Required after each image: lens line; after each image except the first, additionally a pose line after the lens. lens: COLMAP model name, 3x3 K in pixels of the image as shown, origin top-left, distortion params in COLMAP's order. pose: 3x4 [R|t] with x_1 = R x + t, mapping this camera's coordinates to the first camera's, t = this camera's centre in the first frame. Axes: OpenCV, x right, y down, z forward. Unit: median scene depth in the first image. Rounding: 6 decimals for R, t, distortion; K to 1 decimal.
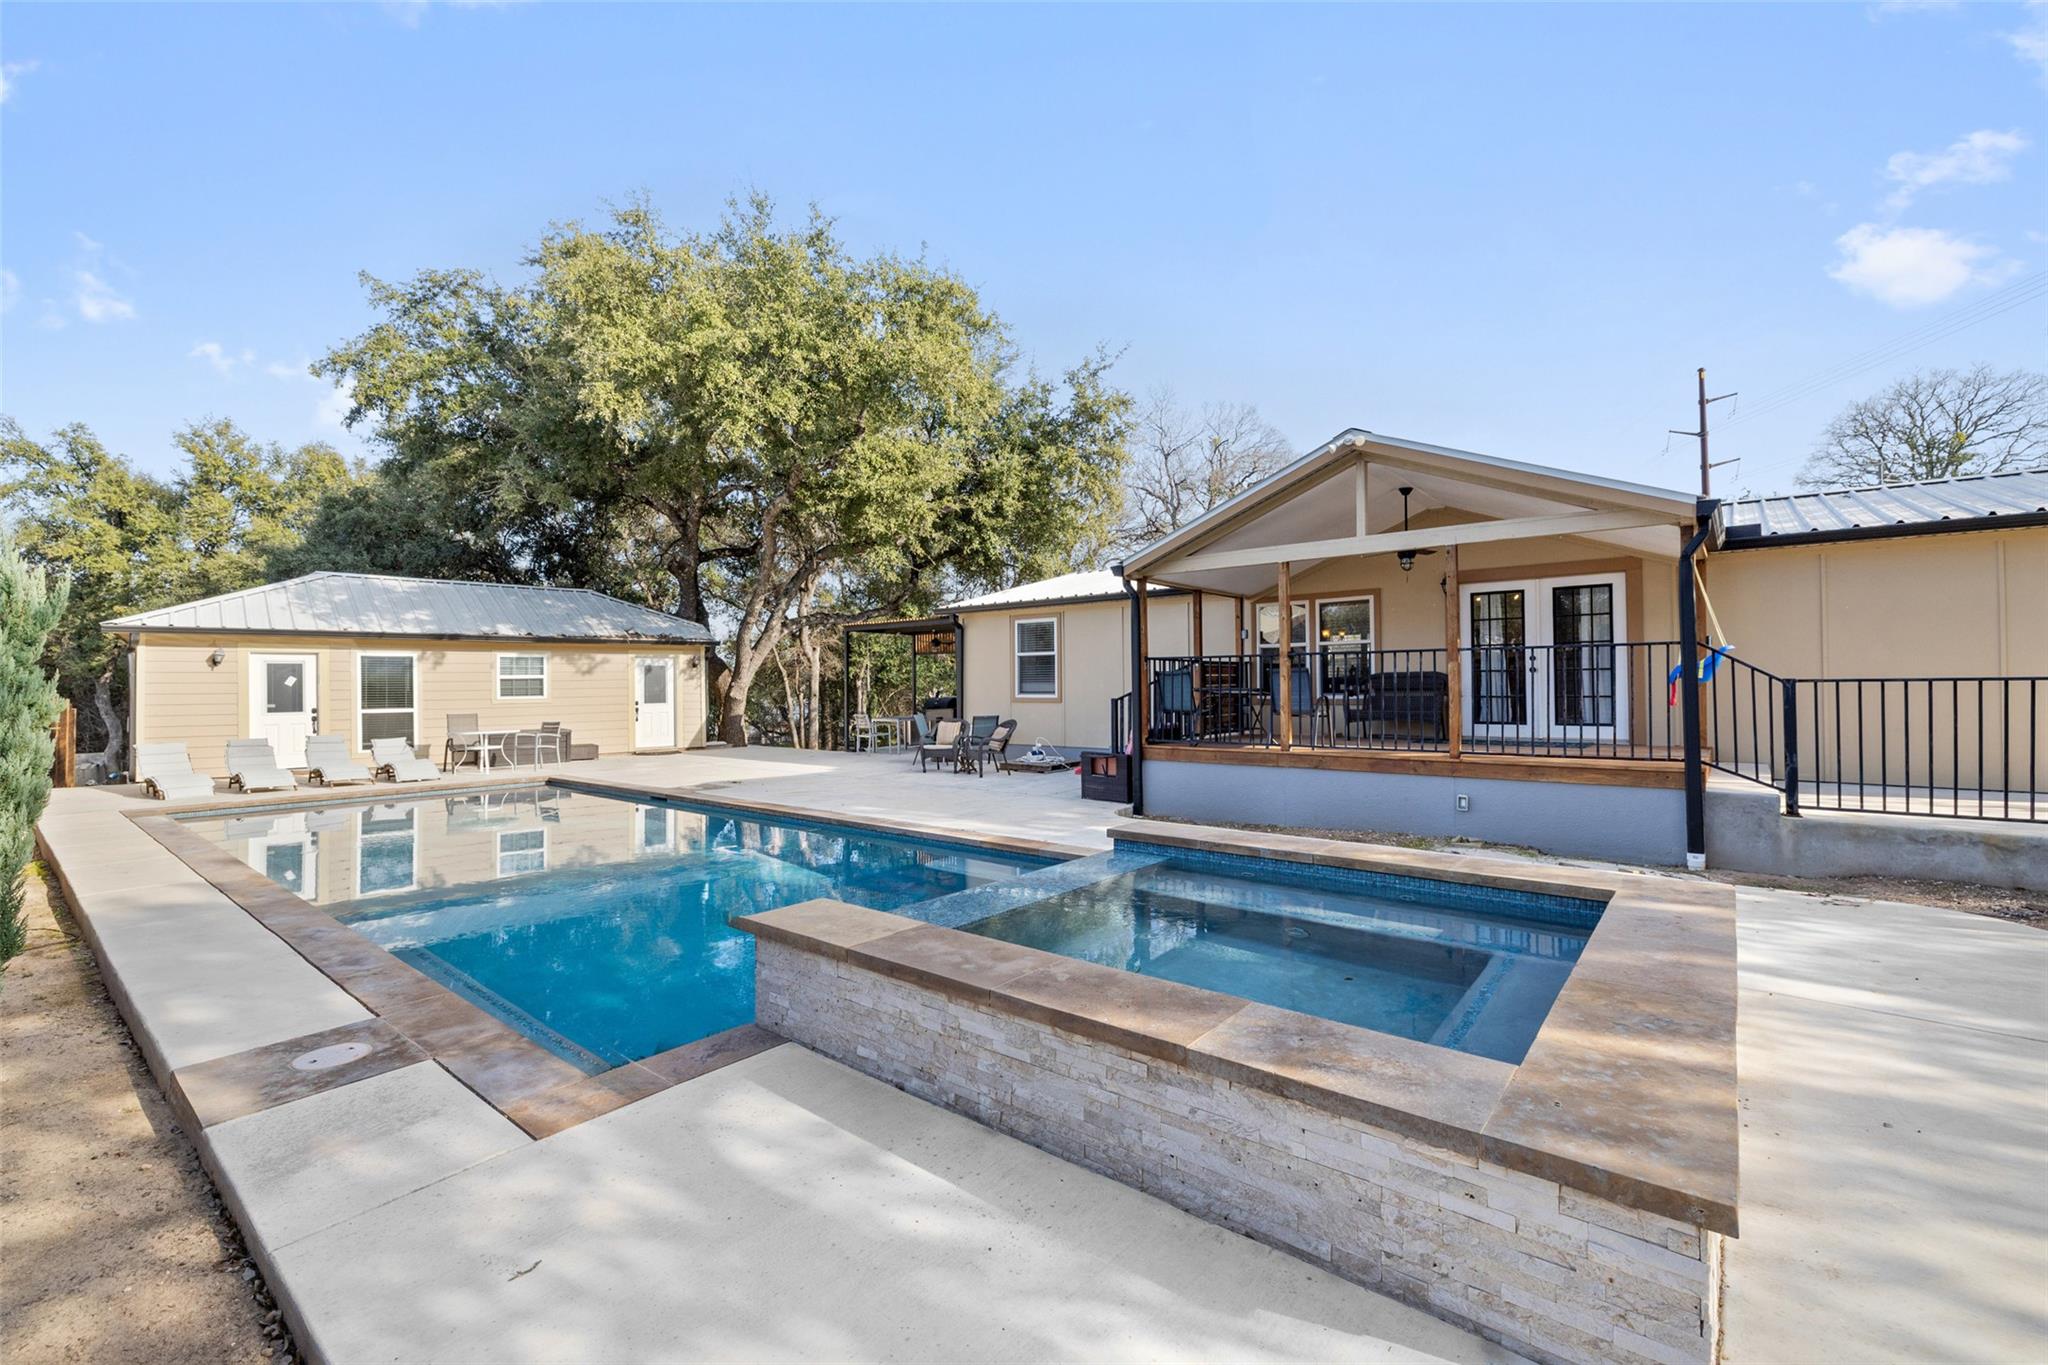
lens RADIAL K [[867.3, 0, 1020.1], [0, 867.3, 682.9], [0, 0, 1]] dist [0.002541, -0.000559]
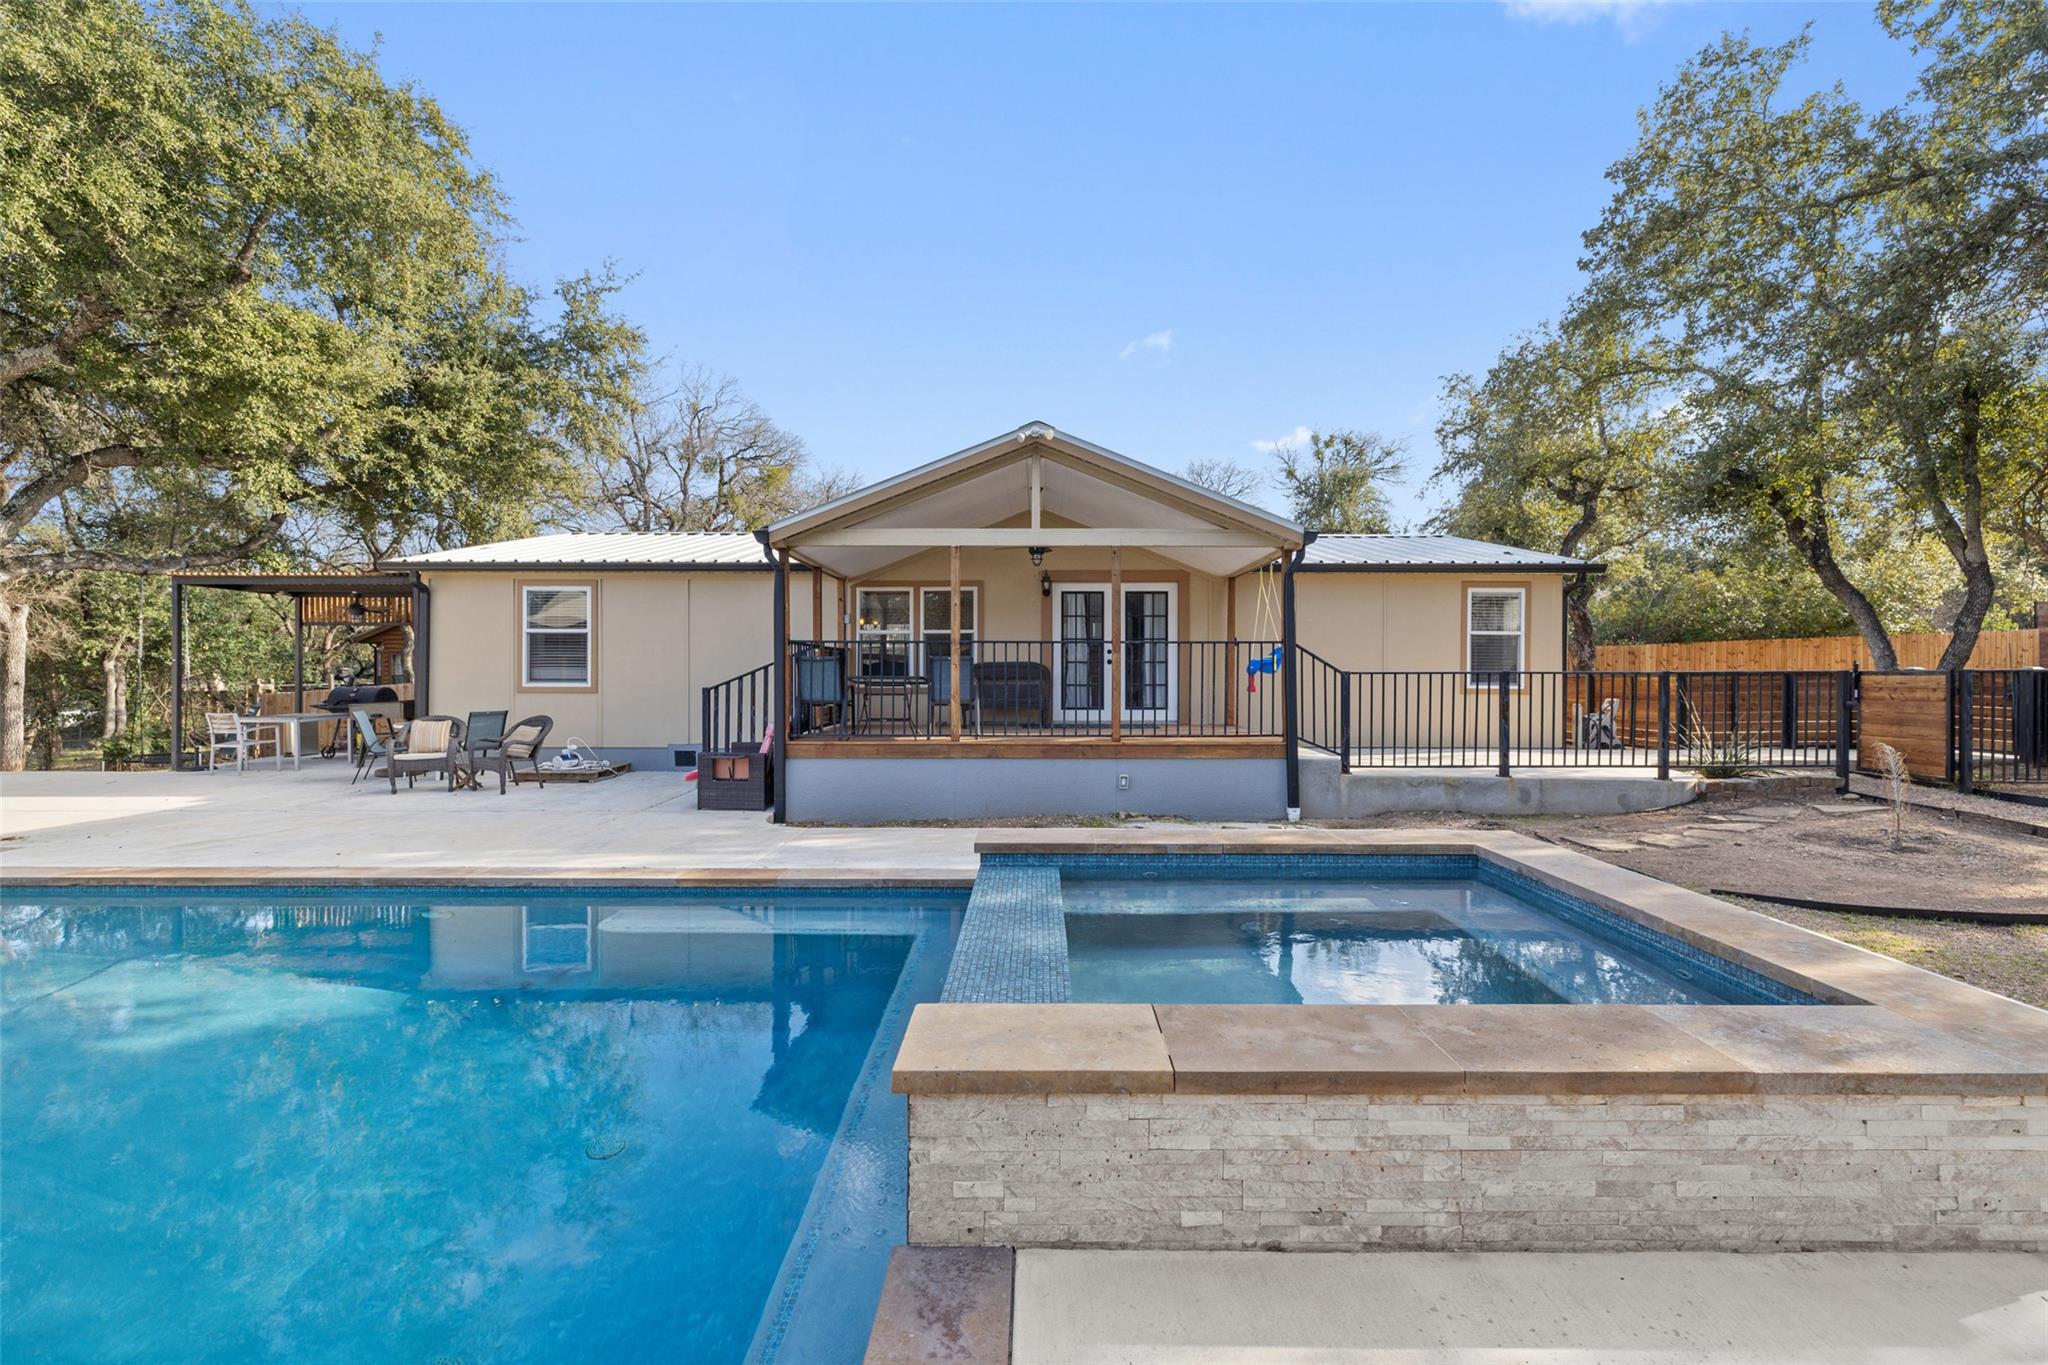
lens RADIAL K [[867.3, 0, 1027.1], [0, 867.3, 679.8], [0, 0, 1]] dist [0.002541, -0.000559]
pose [[0.769746, 0.002651, 0.638345, -0.227289], [-0.009023, 0.999937, 0.006727, 0.002320], [-0.638286, -0.010938, 0.769721, 0.184103]]
